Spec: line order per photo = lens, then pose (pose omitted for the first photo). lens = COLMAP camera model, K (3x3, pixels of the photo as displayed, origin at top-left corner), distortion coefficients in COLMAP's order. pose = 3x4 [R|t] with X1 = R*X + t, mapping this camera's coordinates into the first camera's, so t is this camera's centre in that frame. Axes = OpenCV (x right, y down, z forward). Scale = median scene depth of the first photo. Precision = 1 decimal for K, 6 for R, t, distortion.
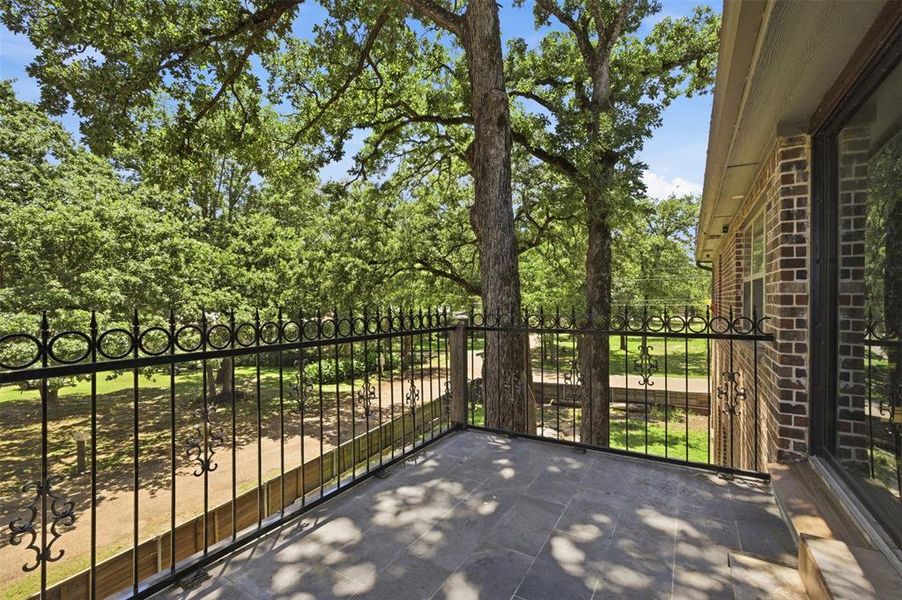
lens RADIAL K [[400.6, 0, 453.5], [0, 400.6, 300.9], [0, 0, 1]] dist [-0.009017, 0.000241]
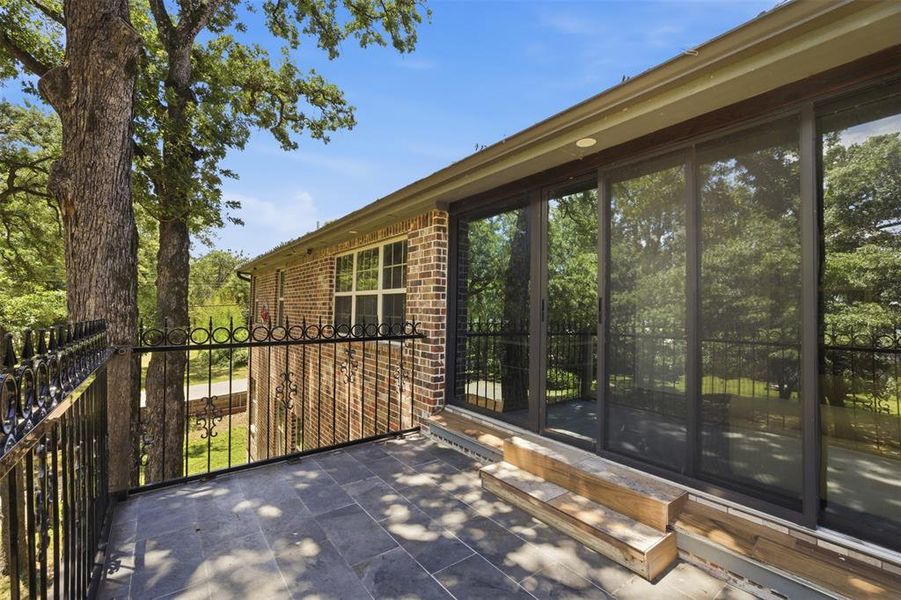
lens RADIAL K [[381.2, 0, 450.5], [0, 381.2, 300.0], [0, 0, 1]] dist [0.015003, -0.021068]
pose [[0.381317, 0.025342, 0.924097, -0.462697], [-0.007216, 0.999675, -0.024438, -0.009442], [-0.924416, 0.002651, 0.381376, 0.302318]]
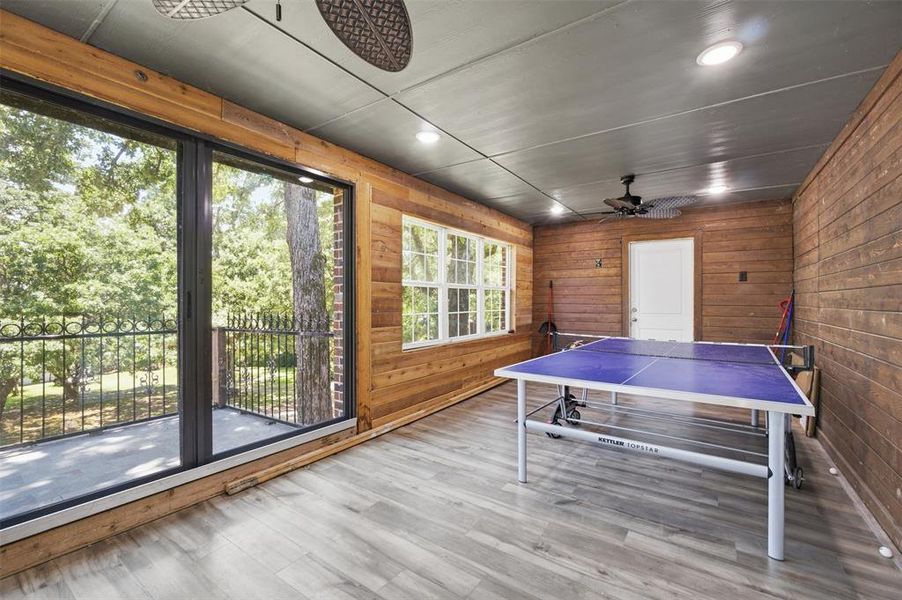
lens RADIAL K [[388.0, 0, 450.7], [0, 388.0, 310.8], [0, 0, 1]] dist [-0.003082, -0.000069]
pose [[0.997526, -0.005395, -0.070091, 1.077503], [0.006366, 0.999887, 0.013641, -0.002822], [0.070010, -0.014054, 0.997447, -0.269398]]
